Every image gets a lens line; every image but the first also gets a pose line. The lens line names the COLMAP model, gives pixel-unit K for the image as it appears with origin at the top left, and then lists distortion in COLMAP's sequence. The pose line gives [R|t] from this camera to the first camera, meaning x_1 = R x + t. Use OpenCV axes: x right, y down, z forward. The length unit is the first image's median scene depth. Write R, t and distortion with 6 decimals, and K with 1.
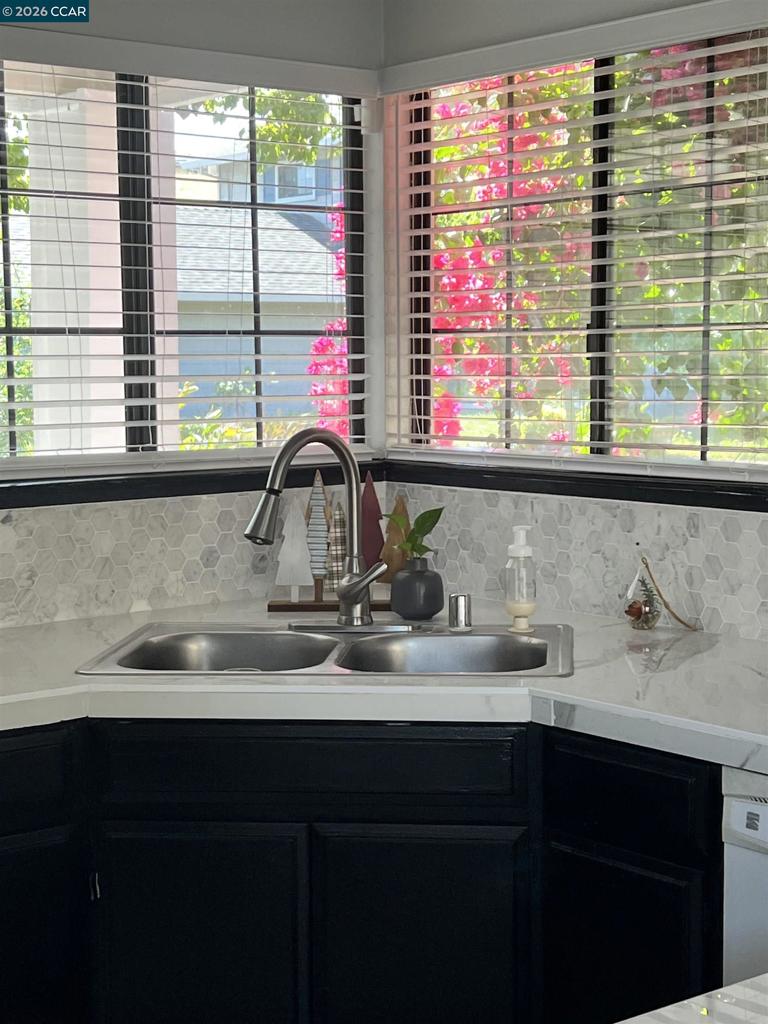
lens RADIAL K [[1834.9, 0, 384.0], [0, 1834.9, 512.0], [0, 0, 1]] dist [0.326381, -0.219568]
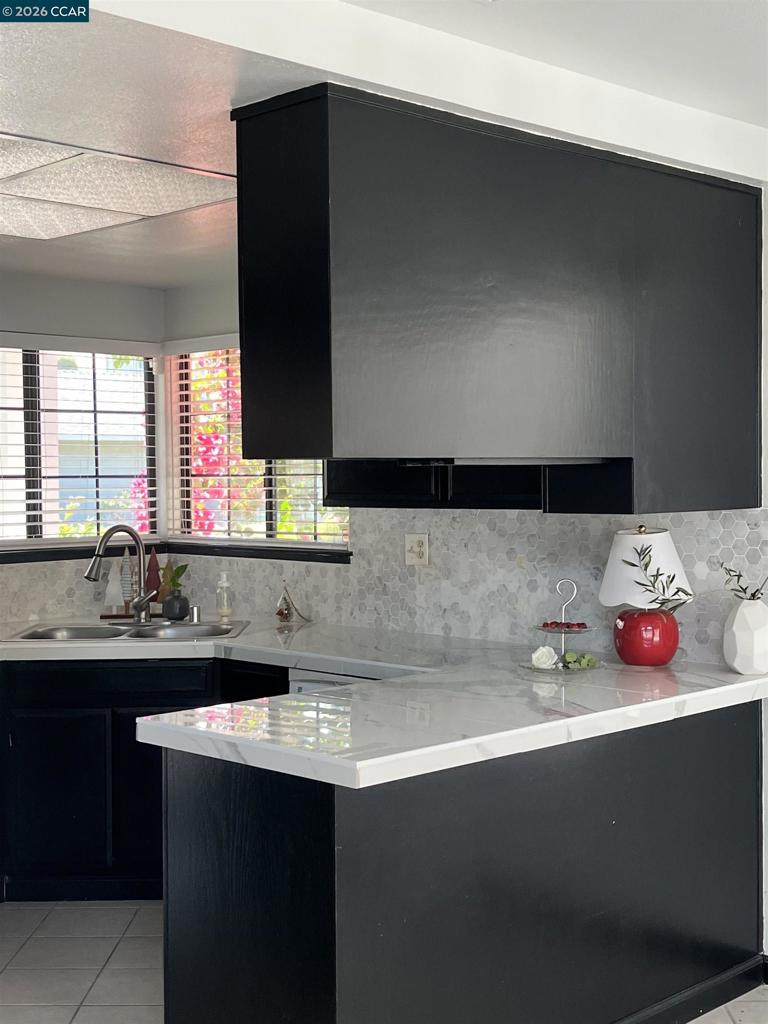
lens RADIAL K [[1401.5, 0, 384.1], [0, 1401.5, 533.4], [0, 0, 1]] dist [0.157561, -0.050668]
pose [[0.995072, -0.006601, 0.098935, 0.088282], [0.011193, 0.998882, -0.045928, 0.034995], [-0.098521, 0.046809, 0.994033, -0.521430]]
